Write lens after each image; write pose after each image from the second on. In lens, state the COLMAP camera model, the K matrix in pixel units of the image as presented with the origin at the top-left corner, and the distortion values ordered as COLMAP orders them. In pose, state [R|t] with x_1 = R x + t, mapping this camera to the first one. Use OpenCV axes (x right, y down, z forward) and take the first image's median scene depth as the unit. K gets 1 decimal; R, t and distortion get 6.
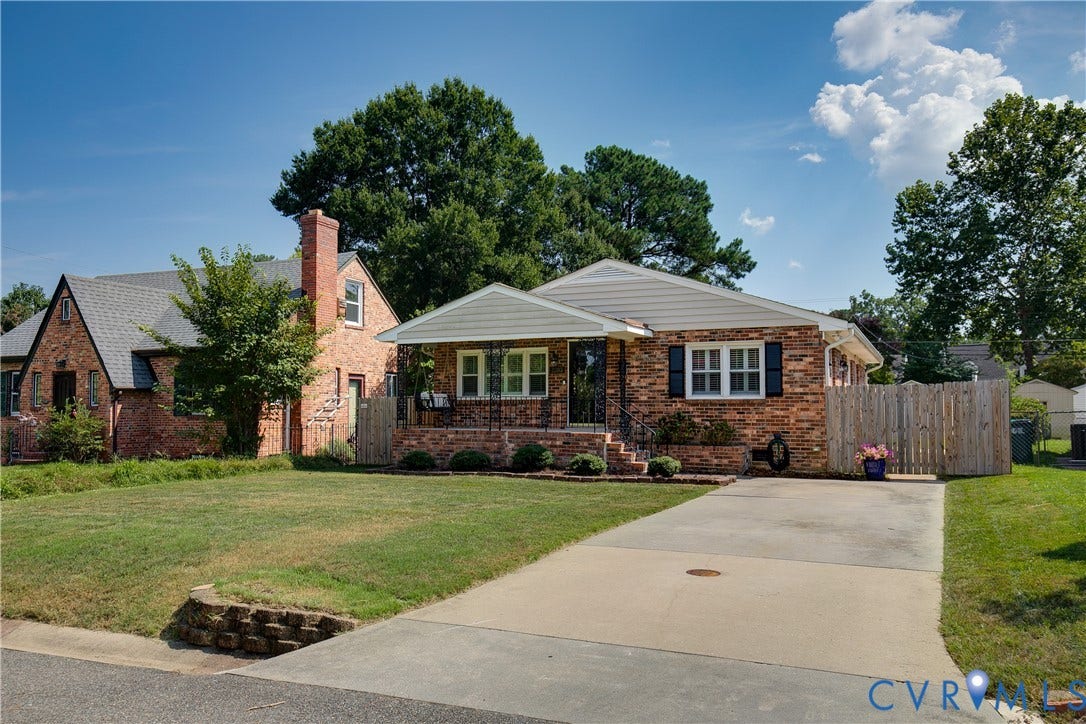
lens RADIAL K [[827.0, 0, 542.3], [0, 827.0, 381.6], [0, 0, 1]] dist [0.005583, 0.001156]
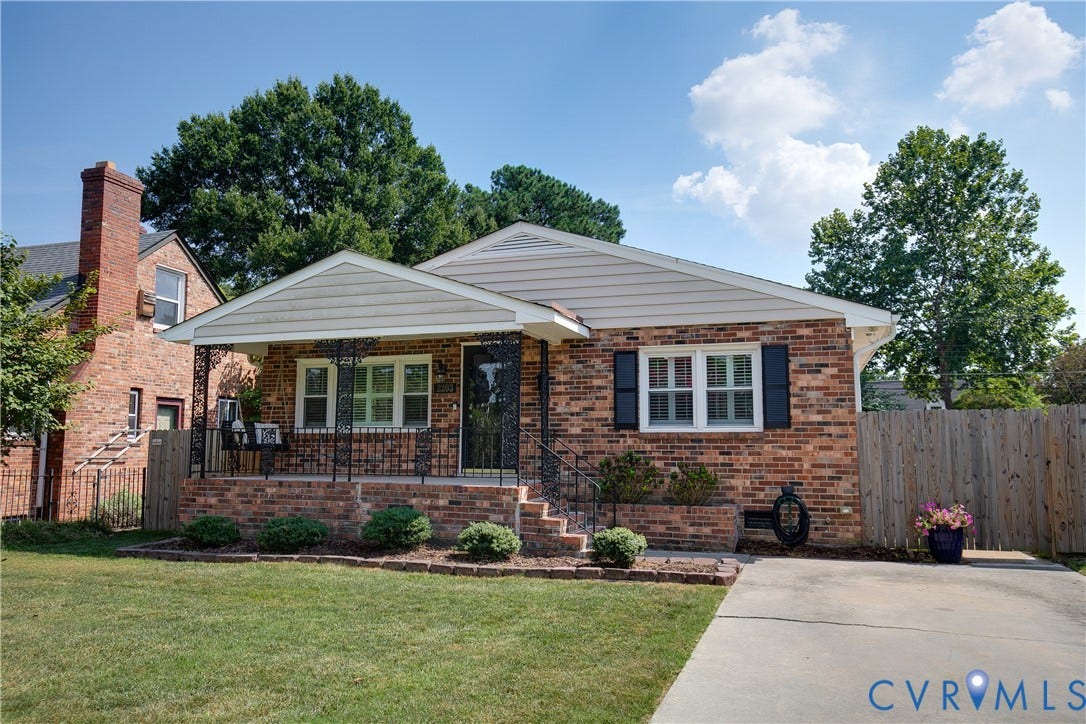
lens RADIAL K [[796.6, 0, 543.0], [0, 796.6, 374.5], [0, 0, 1]] dist [0.007163, 0.002475]
pose [[0.993055, 0.011173, 0.117119, 0.020866], [-0.004564, 0.998390, -0.056543, 0.010732], [-0.117562, 0.055616, 0.991507, 0.349374]]
